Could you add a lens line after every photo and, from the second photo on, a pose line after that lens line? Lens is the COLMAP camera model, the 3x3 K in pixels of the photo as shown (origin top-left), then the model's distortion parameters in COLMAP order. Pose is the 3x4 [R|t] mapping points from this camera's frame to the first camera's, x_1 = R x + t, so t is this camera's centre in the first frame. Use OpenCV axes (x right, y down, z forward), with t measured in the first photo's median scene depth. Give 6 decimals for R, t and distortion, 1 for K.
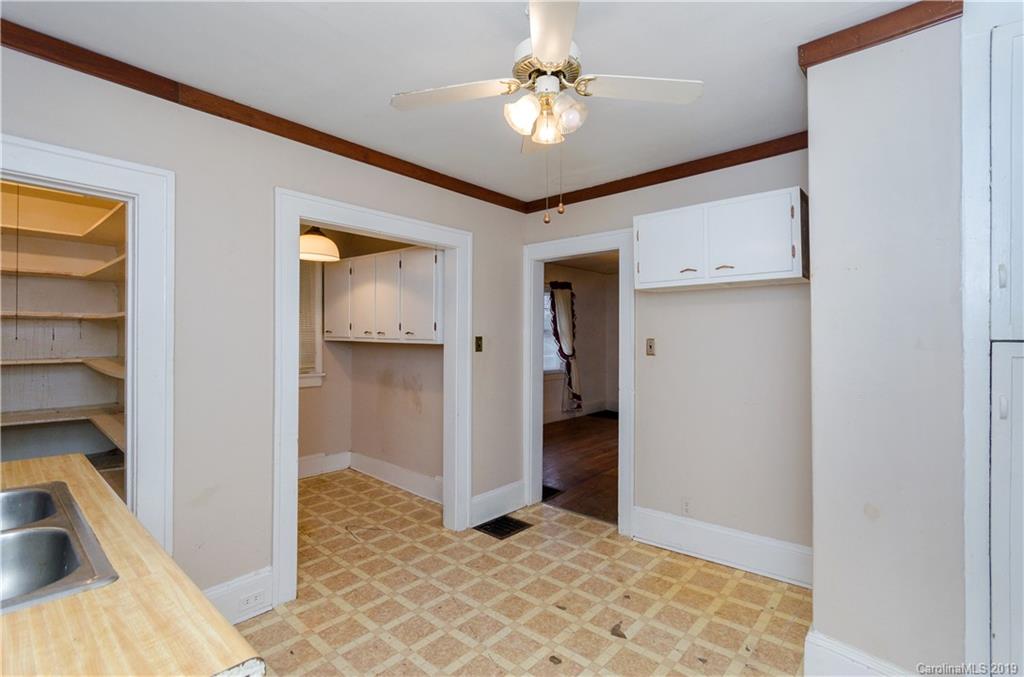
lens RADIAL K [[470.8, 0, 512.0], [0, 470.8, 338.5], [0, 0, 1]] dist [0.000090, -0.000028]
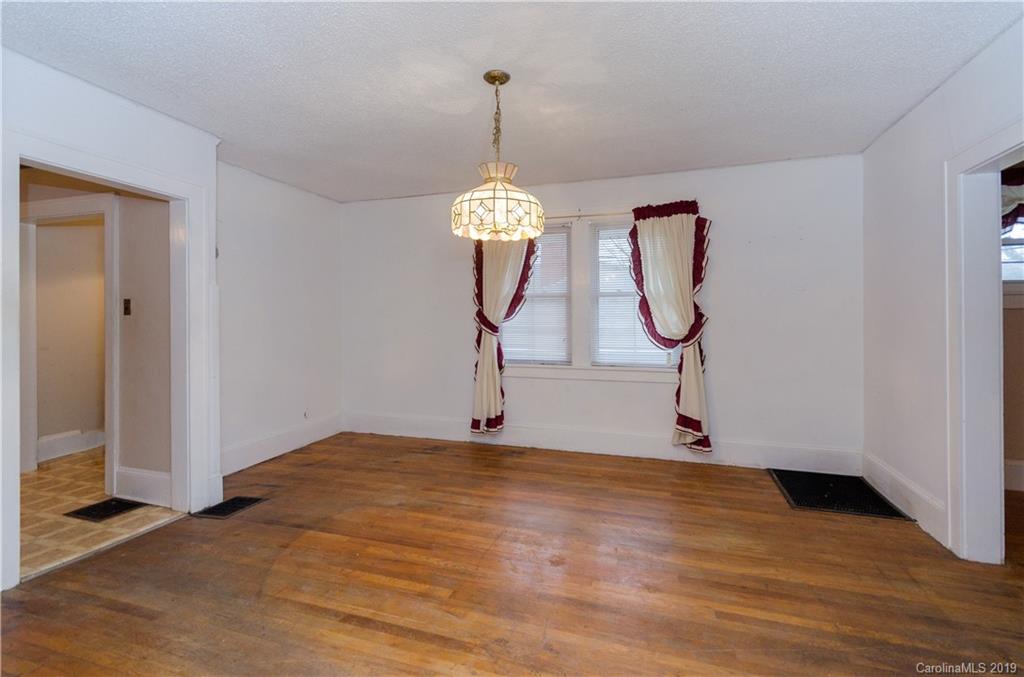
lens RADIAL K [[448.1, 0, 515.9], [0, 448.1, 326.4], [0, 0, 1]] dist [-0.000279, 0.000231]
pose [[0.409635, -0.001513, -0.912248, 1.049007], [-0.004674, 0.999982, -0.003757, 0.049607], [0.912237, 0.005803, 0.409621, 1.320868]]
